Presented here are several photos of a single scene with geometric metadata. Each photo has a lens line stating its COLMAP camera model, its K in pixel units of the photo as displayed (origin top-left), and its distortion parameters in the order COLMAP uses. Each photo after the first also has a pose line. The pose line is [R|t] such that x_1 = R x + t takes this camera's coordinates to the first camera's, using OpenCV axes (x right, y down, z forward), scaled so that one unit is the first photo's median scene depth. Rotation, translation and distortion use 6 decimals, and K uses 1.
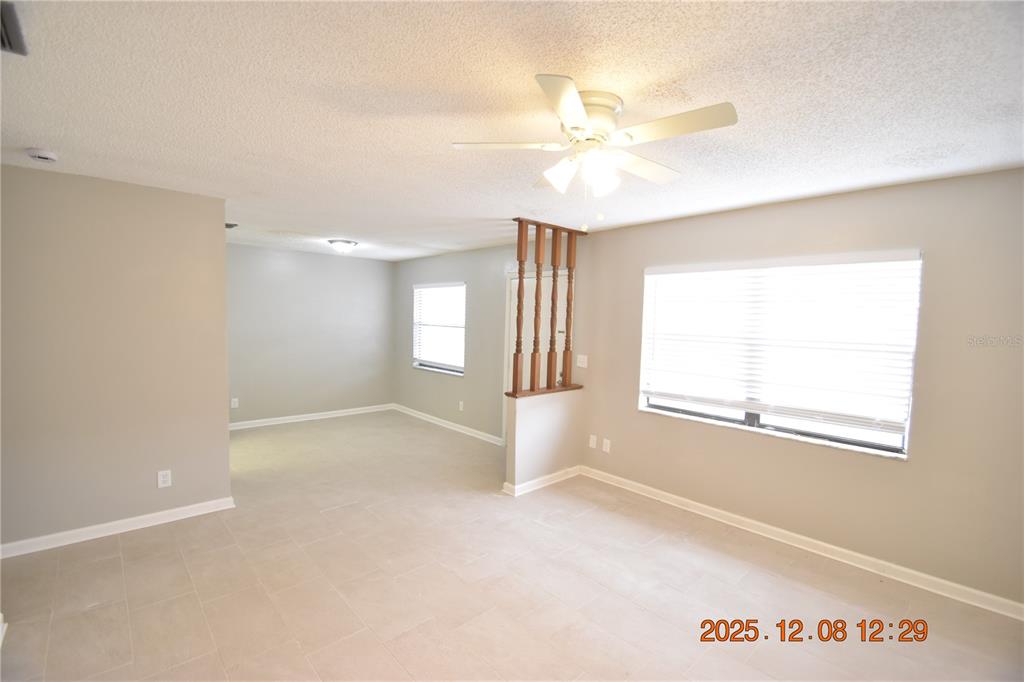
lens RADIAL K [[456.5, 0, 510.9], [0, 456.5, 344.1], [0, 0, 1]] dist [-0.000367, -0.000667]
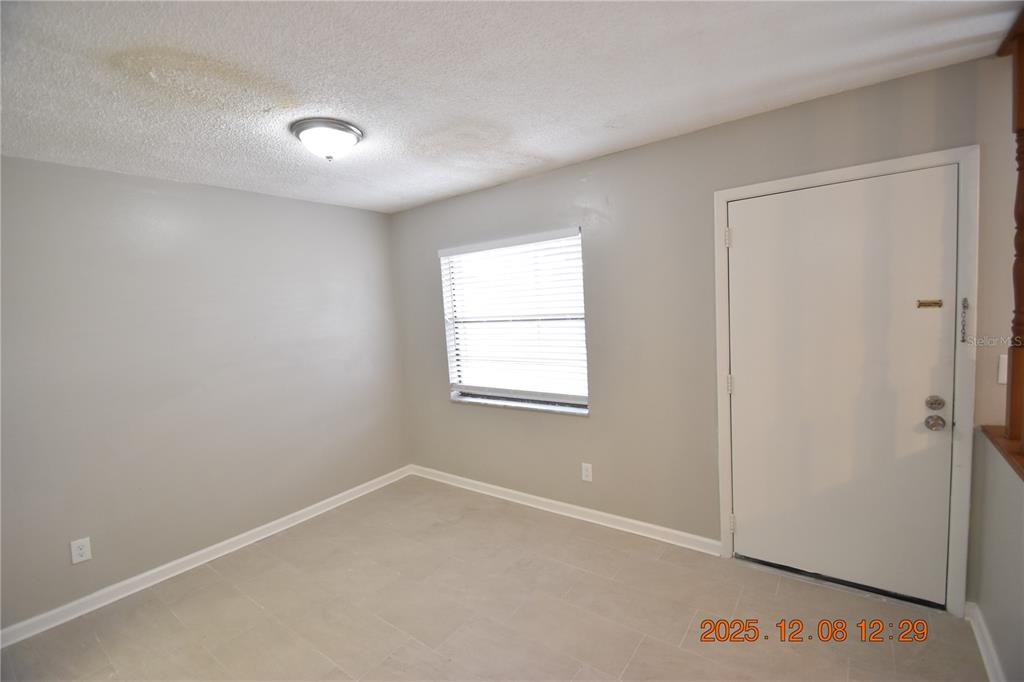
lens RADIAL K [[456.5, 0, 510.9], [0, 456.5, 344.1], [0, 0, 1]] dist [-0.000367, -0.000667]
pose [[0.980424, -0.104915, 0.166618, -0.264568], [0.100895, 0.994368, 0.032435, -0.032214], [-0.169083, -0.014989, 0.985488, 0.517642]]
